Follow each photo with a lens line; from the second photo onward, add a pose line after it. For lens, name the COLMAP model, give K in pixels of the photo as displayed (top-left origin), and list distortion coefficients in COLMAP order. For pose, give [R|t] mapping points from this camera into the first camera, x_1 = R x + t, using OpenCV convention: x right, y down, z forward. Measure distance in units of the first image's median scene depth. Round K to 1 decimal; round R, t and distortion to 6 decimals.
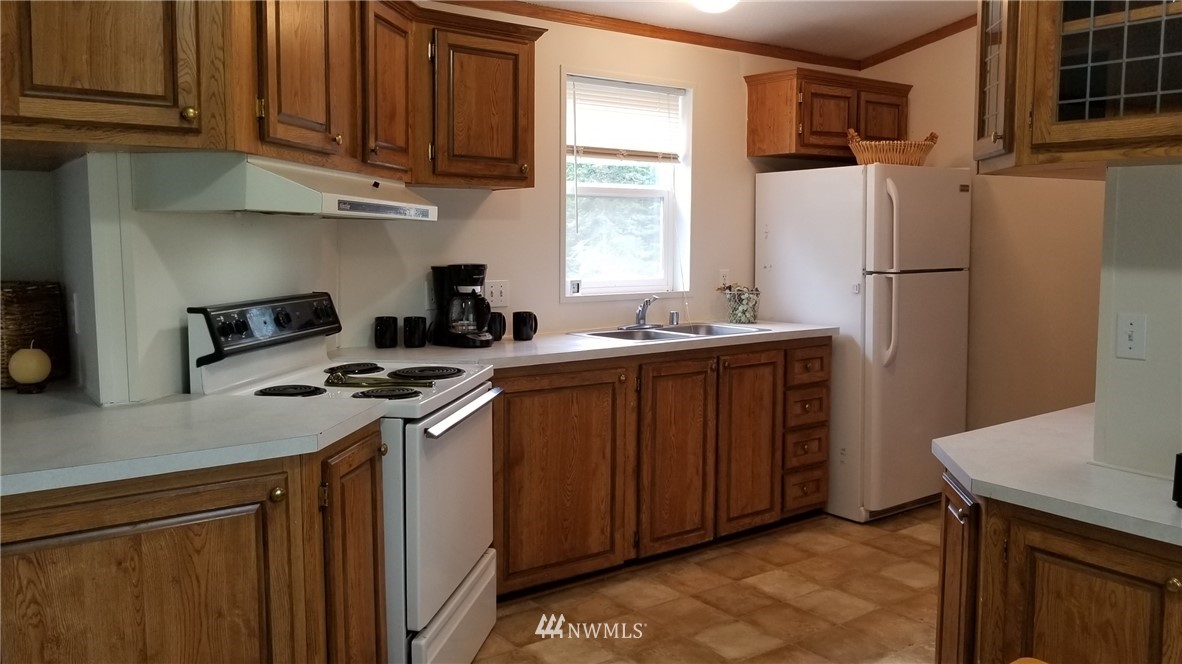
lens RADIAL K [[934.2, 0, 630.1], [0, 934.2, 312.1], [0, 0, 1]] dist [-0.007020, -0.012894]
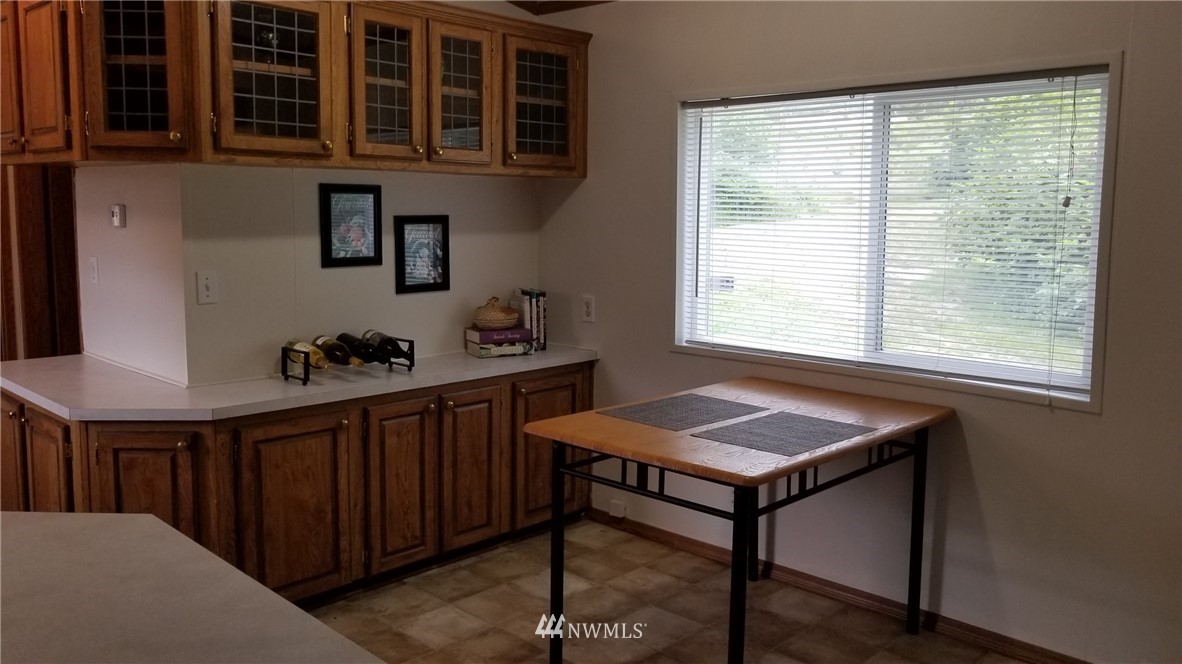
lens RADIAL K [[934.2, 0, 611.5], [0, 934.2, 309.7], [0, 0, 1]] dist [-0.007020, -0.012894]
pose [[-0.156784, -0.114687, 0.980951, -1.031940], [0.071434, 0.989317, 0.127082, -0.083521], [-0.985046, 0.089997, -0.146916, 0.694369]]
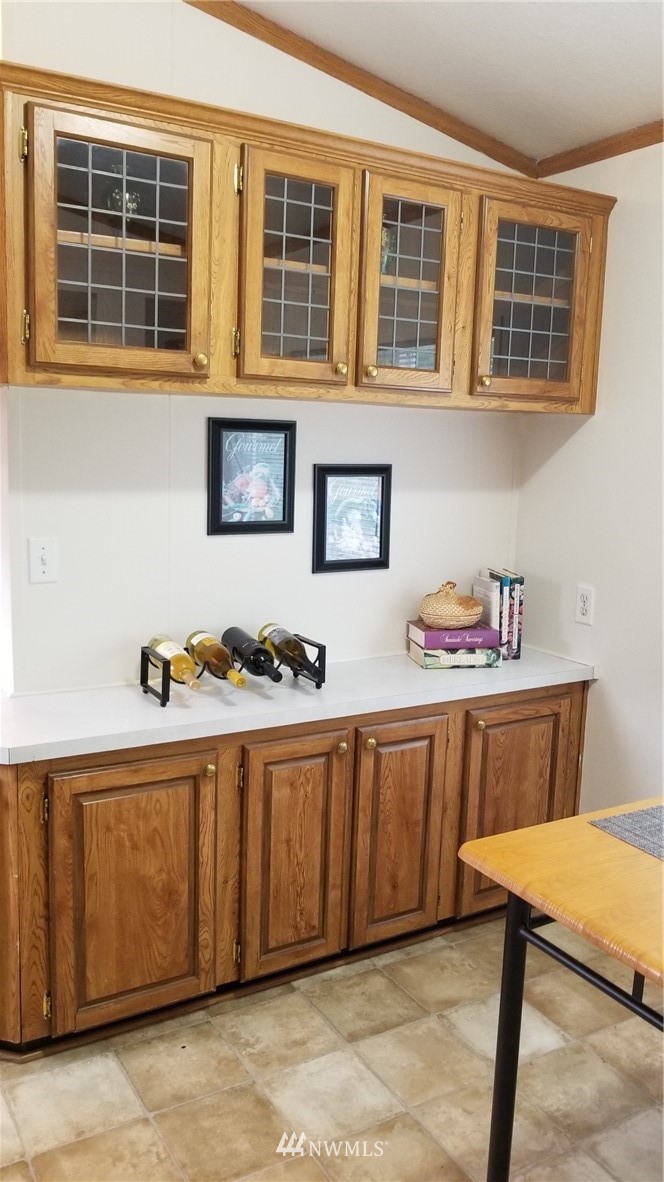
lens RADIAL K [[934.2, 0, 342.7], [0, 934.2, 581.0], [0, 0, 1]] dist [-0.007020, -0.012894]
pose [[0.120868, -0.152080, 0.980950, -0.456174], [0.053505, 0.987756, 0.146542, -0.091564], [-0.991226, 0.034773, 0.127525, 0.627618]]
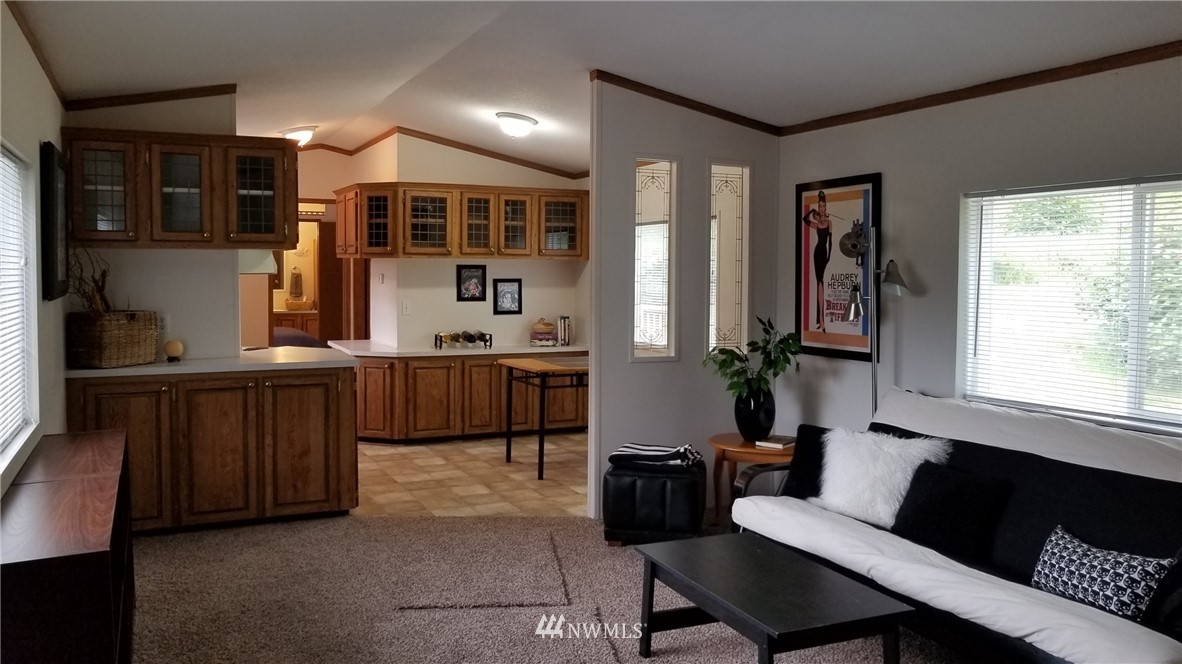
lens RADIAL K [[934.2, 0, 601.1], [0, 934.2, 303.2], [0, 0, 1]] dist [-0.007020, -0.012894]
pose [[0.218803, -0.035630, 0.975118, -2.934270], [0.078163, 0.996762, 0.018882, 0.000416], [-0.972633, 0.072087, 0.220880, -0.487286]]
